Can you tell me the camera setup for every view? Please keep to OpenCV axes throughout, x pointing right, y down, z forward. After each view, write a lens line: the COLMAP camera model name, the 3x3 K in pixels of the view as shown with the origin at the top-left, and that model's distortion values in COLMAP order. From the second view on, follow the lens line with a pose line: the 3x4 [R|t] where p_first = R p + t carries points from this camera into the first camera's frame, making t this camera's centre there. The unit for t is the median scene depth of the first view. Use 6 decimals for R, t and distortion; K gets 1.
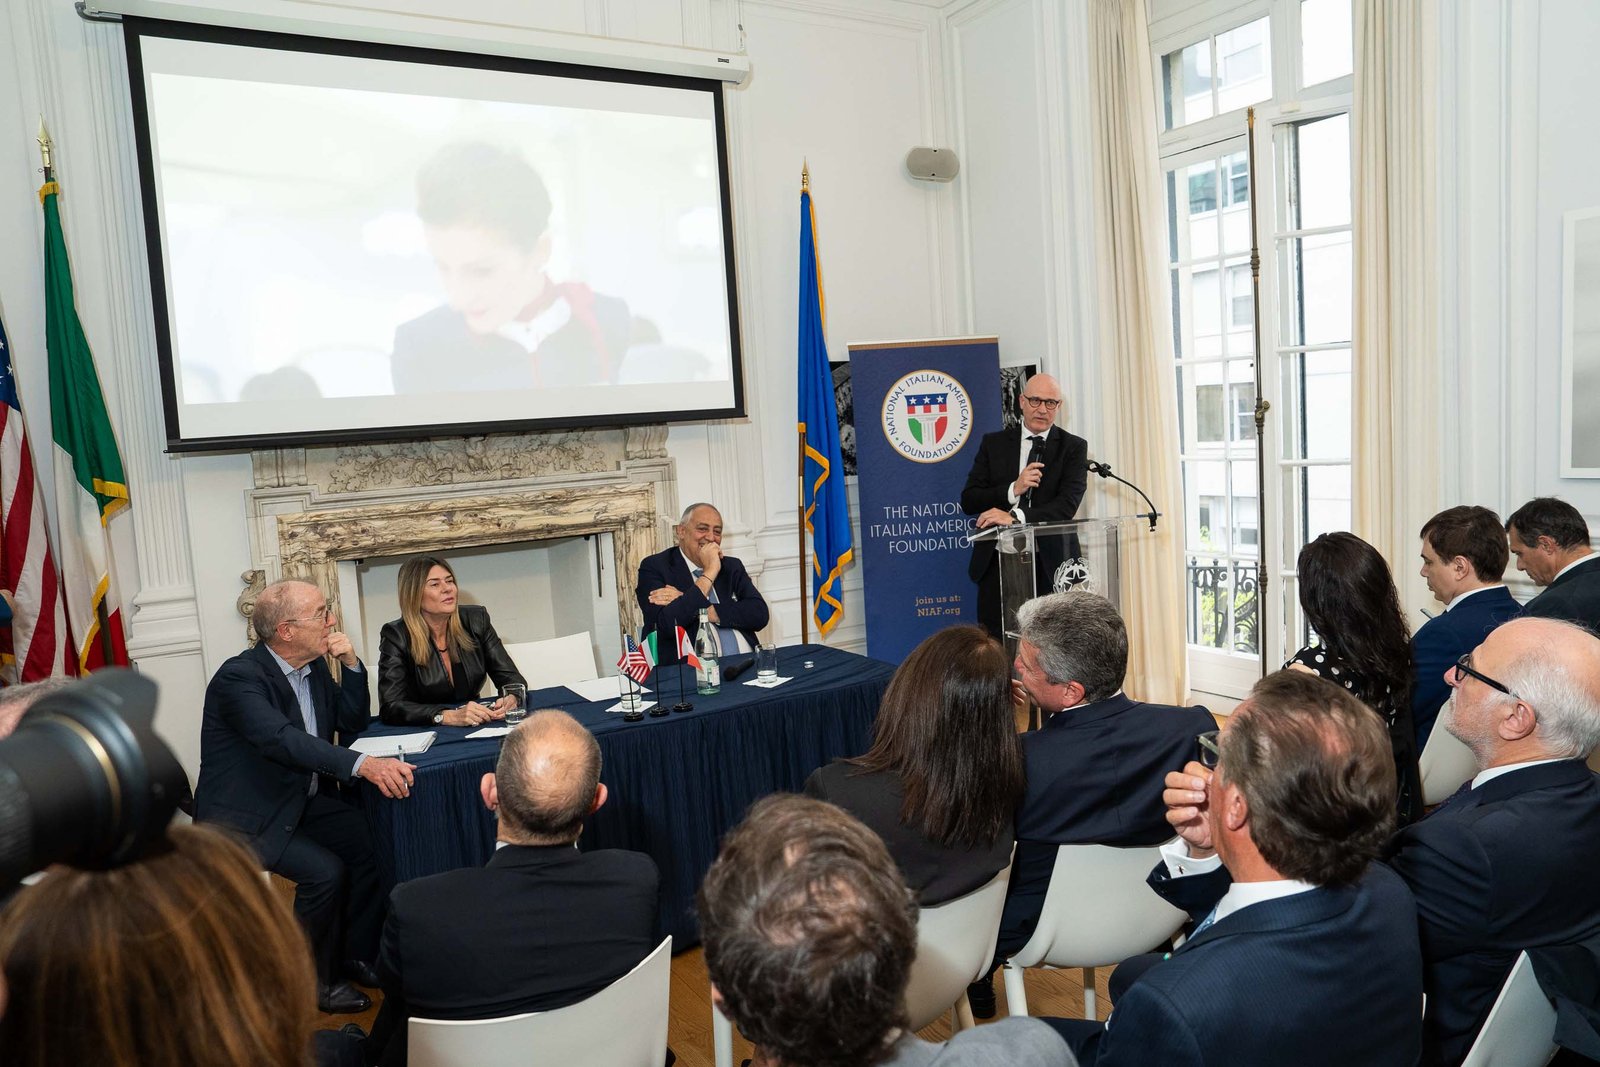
lens RADIAL K [[1164.2, 0, 766.4], [0, 1164.2, 545.2], [0, 0, 1]] dist [-0.078758, 0.078954]
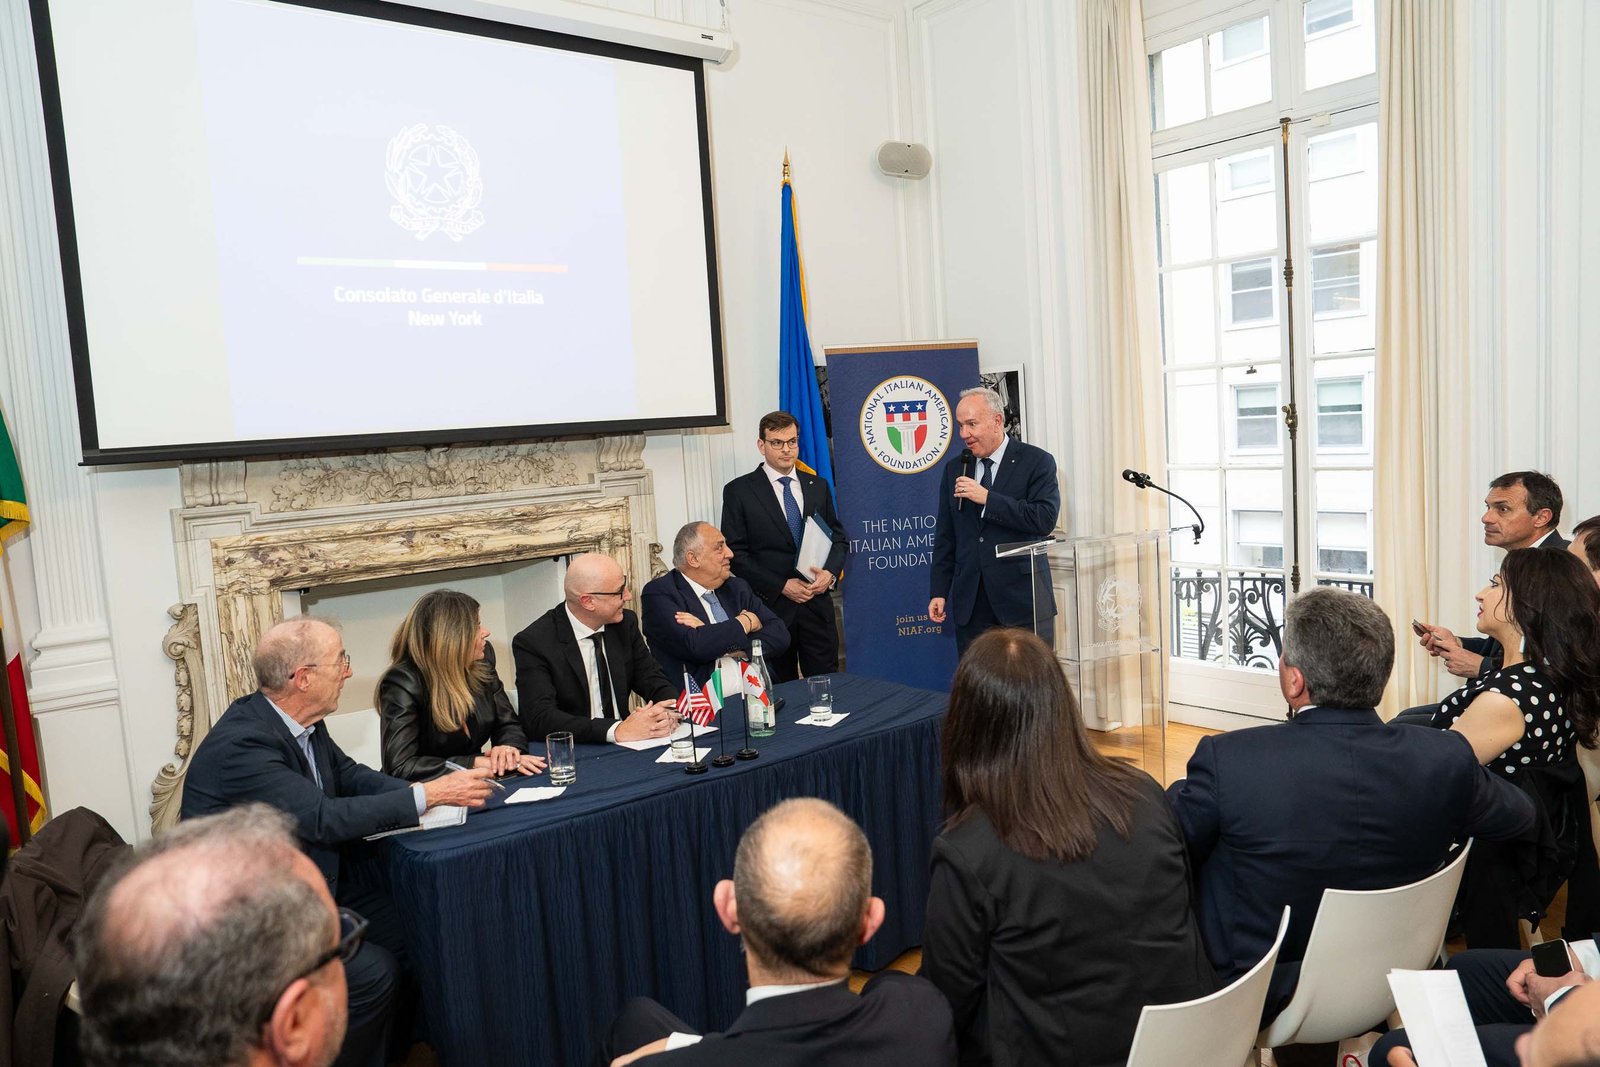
lens RADIAL K [[1164.2, 0, 774.6], [0, 1164.2, 541.8], [0, 0, 1]] dist [-0.078758, 0.078954]
pose [[0.989862, -0.013315, 0.141404, -0.117455], [0.015150, 0.999814, -0.011907, -0.006477], [-0.141219, 0.013929, 0.989880, 0.088129]]
